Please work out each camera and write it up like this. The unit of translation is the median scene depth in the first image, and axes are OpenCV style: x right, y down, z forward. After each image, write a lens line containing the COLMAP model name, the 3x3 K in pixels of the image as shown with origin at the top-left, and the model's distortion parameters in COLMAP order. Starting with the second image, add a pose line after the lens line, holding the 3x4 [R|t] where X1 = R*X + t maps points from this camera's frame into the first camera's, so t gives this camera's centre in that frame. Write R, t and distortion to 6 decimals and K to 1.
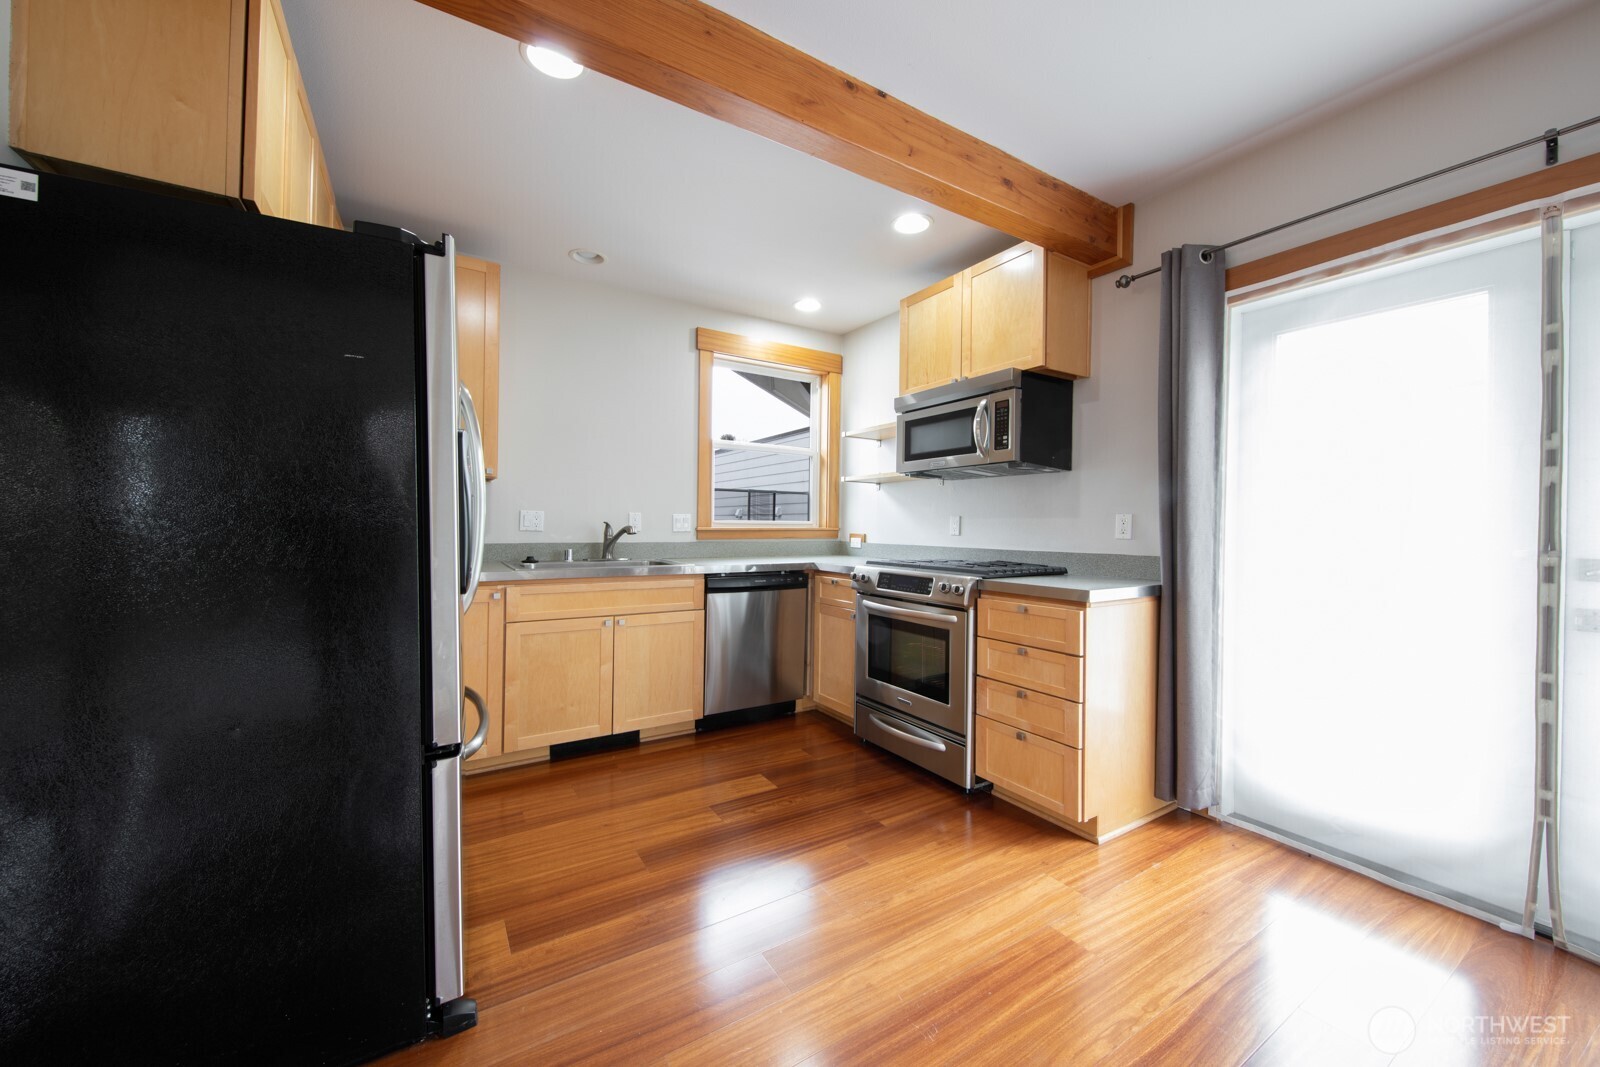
lens RADIAL K [[579.1, 0, 800.0], [0, 579.1, 533.5], [0, 0, 1]] dist [0.018445, -0.007602]
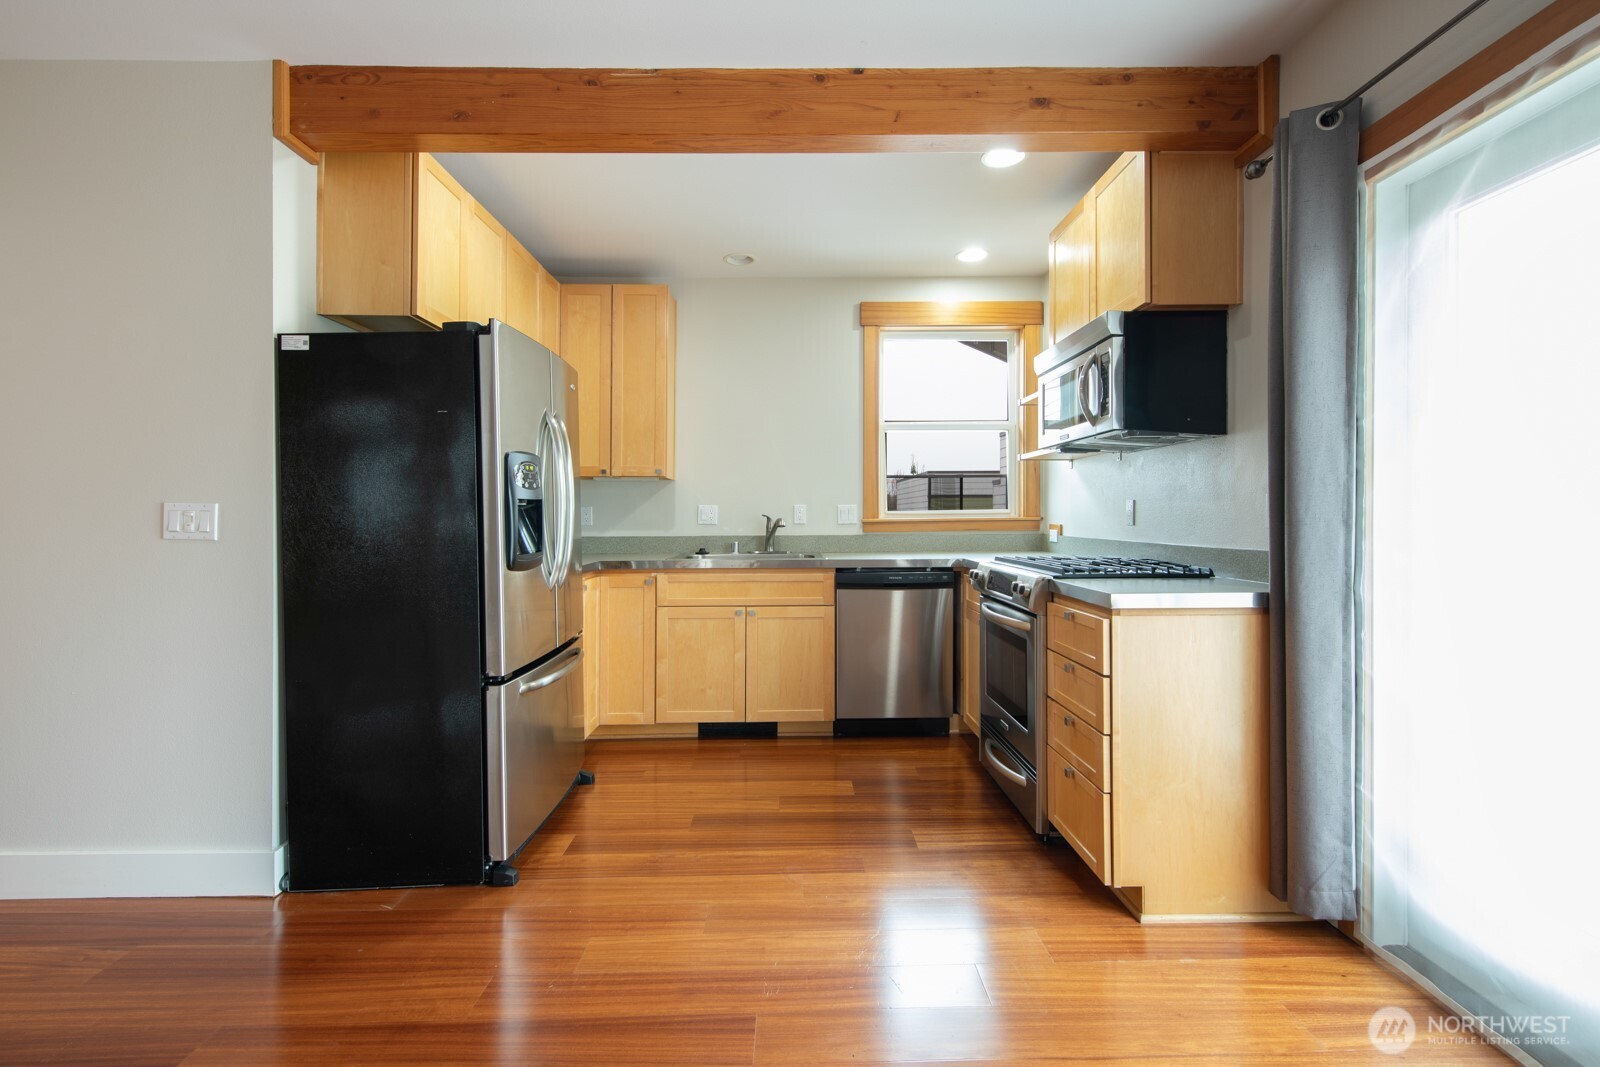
lens RADIAL K [[744.6, 0, 799.0], [0, 744.6, 516.3], [0, 0, 1]] dist [0.016732, -0.000281]
pose [[0.842695, -0.014227, -0.538204, 0.552447], [0.007068, 0.999857, -0.015363, 0.003972], [0.538345, 0.009142, 0.842675, -0.073654]]
